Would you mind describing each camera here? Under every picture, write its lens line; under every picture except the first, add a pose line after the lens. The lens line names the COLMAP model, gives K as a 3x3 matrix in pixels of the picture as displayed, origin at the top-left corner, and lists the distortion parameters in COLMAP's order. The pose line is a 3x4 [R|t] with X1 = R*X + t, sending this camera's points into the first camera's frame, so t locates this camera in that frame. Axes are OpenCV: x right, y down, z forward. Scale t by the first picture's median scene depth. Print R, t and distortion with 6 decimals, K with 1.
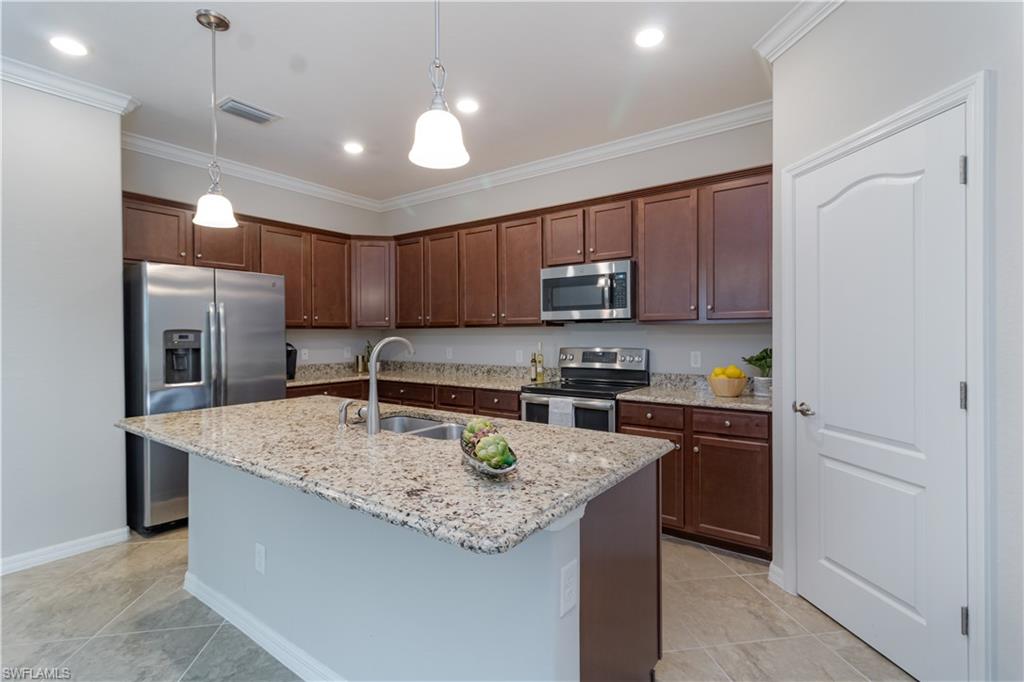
lens RADIAL K [[472.4, 0, 512.1], [0, 472.4, 337.9], [0, 0, 1]] dist [0.012019, -0.000286]
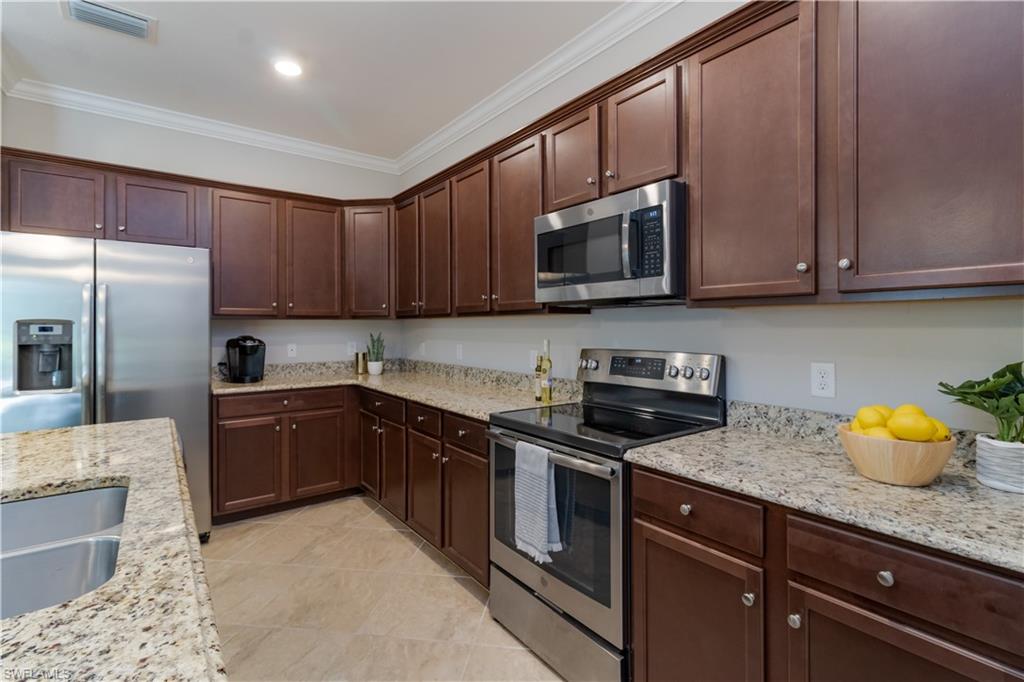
lens RADIAL K [[472.4, 0, 514.8], [0, 472.4, 327.0], [0, 0, 1]] dist [0.012019, -0.000286]
pose [[0.957437, 0.002296, -0.288633, 0.231116], [-0.003825, 0.999981, -0.004737, -0.004677], [0.288616, 0.005639, 0.957428, 0.456967]]
